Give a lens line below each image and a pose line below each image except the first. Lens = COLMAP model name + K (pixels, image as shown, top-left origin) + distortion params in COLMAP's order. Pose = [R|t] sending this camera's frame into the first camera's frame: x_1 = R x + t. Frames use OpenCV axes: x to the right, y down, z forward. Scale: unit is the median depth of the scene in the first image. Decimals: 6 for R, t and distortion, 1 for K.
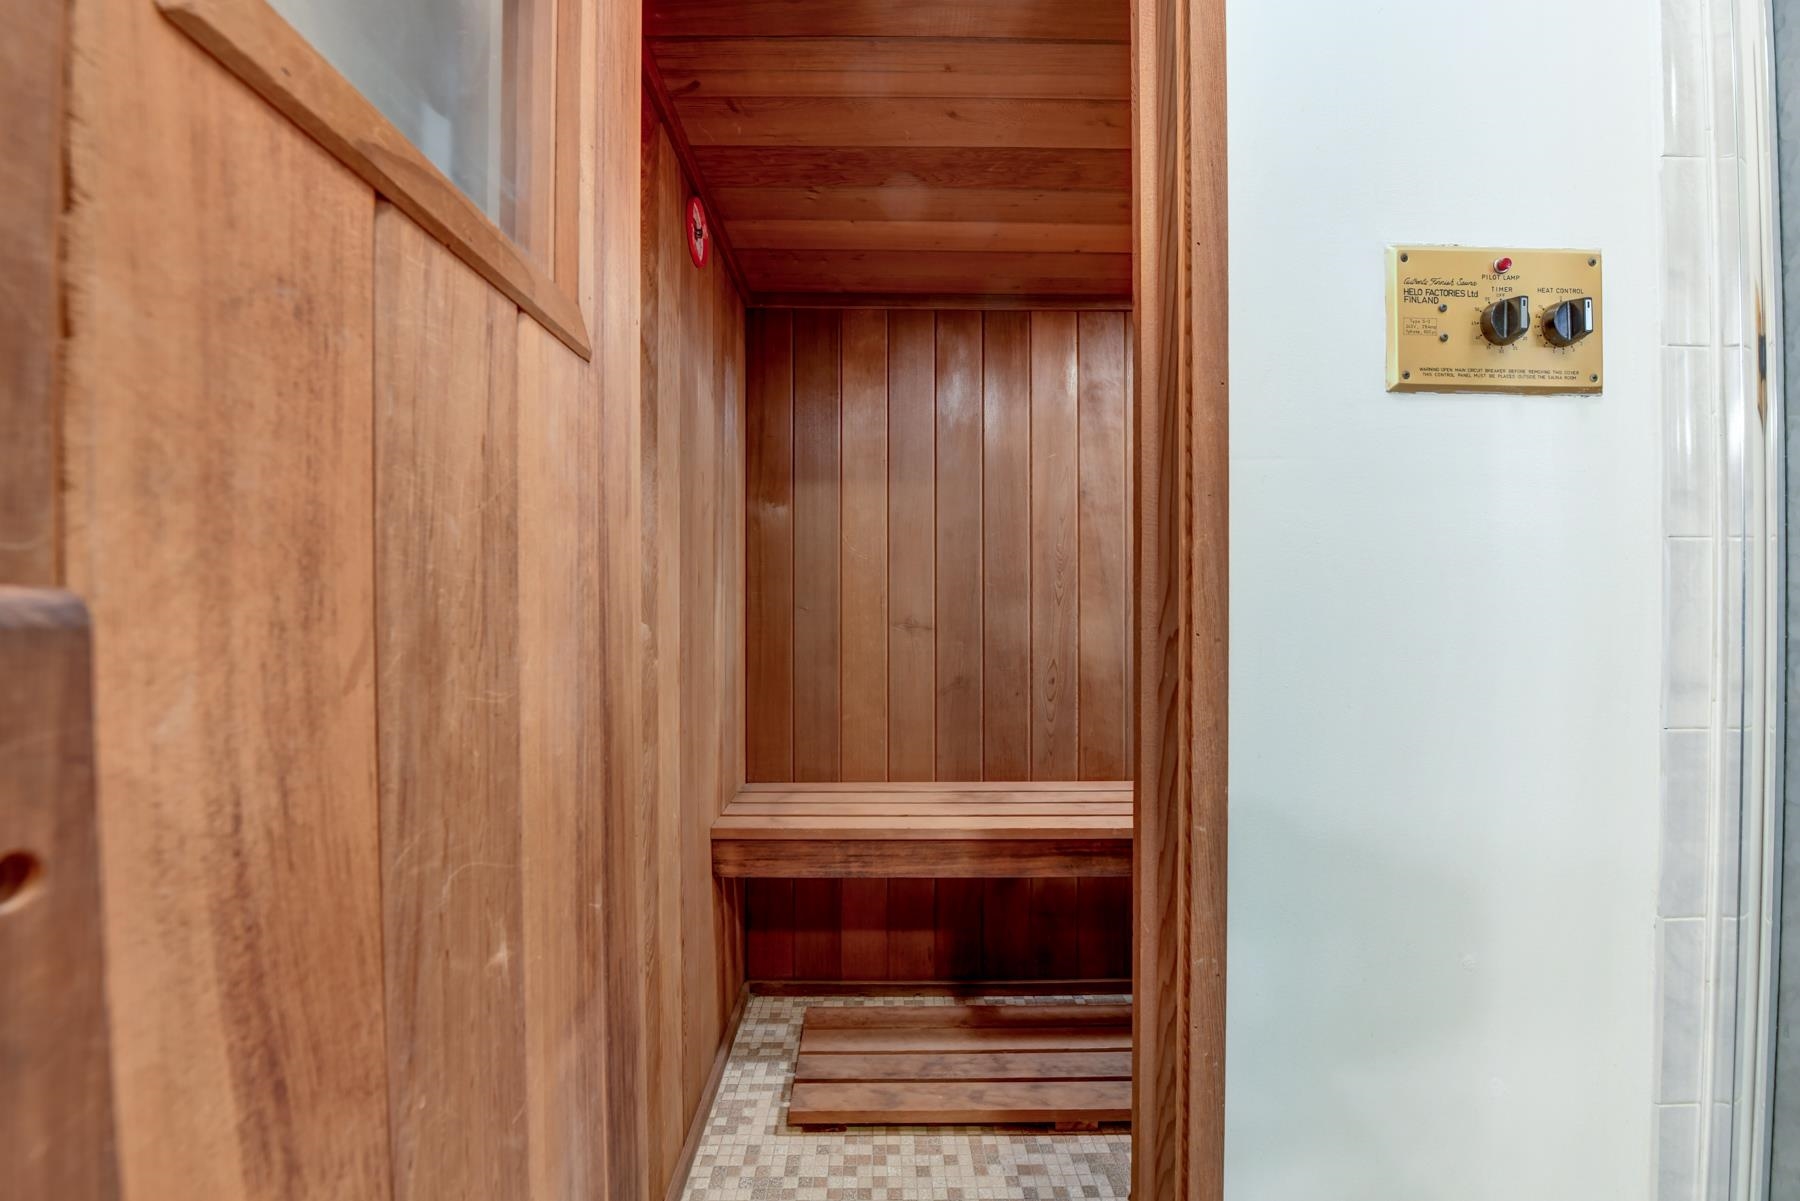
lens RADIAL K [[734.6, 0, 897.9], [0, 734.6, 600.4], [0, 0, 1]] dist [-0.003208, -0.000071]
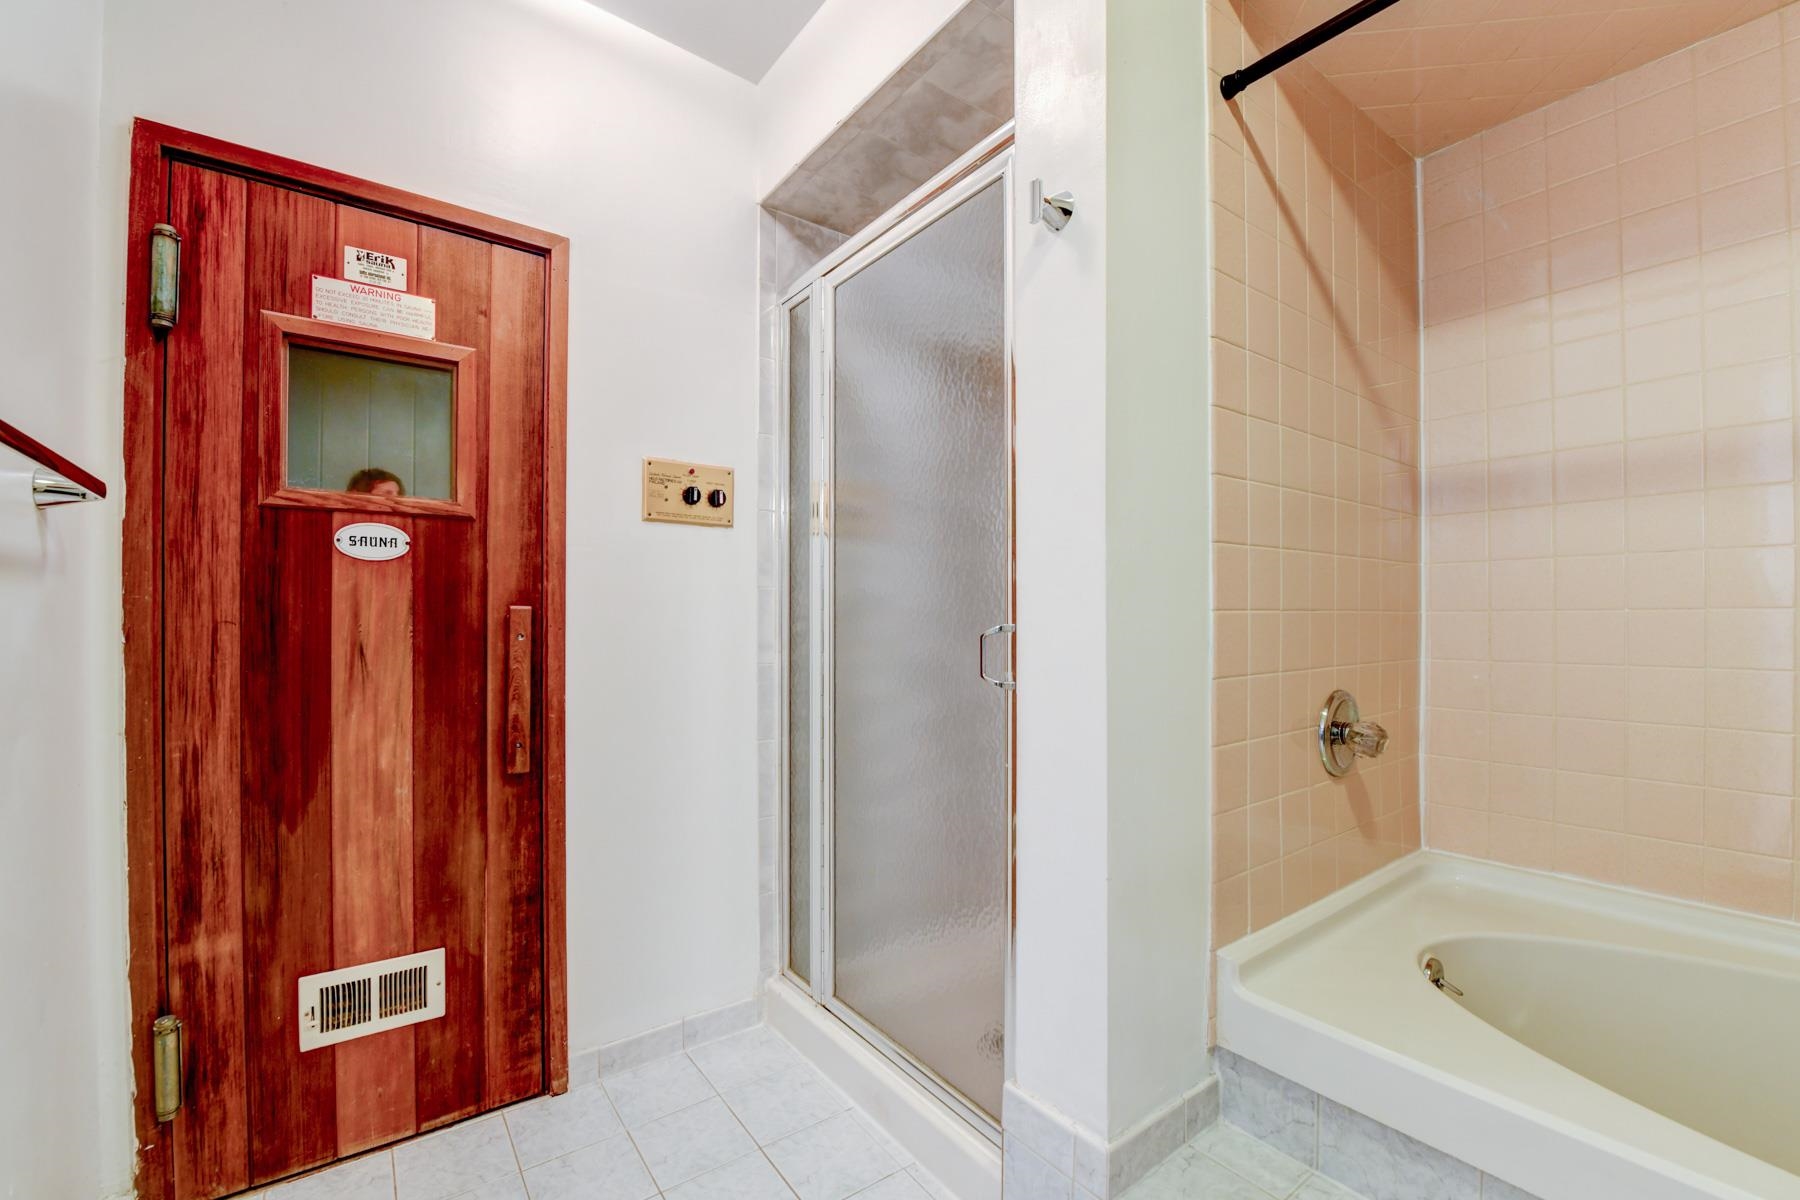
lens RADIAL K [[734.6, 0, 892.4], [0, 734.6, 614.0], [0, 0, 1]] dist [-0.003208, -0.000071]
pose [[0.808136, 0.003888, 0.588983, -0.054454], [-0.000216, 0.999980, -0.006304, 0.022456], [-0.588996, 0.004967, 0.808121, -1.323021]]
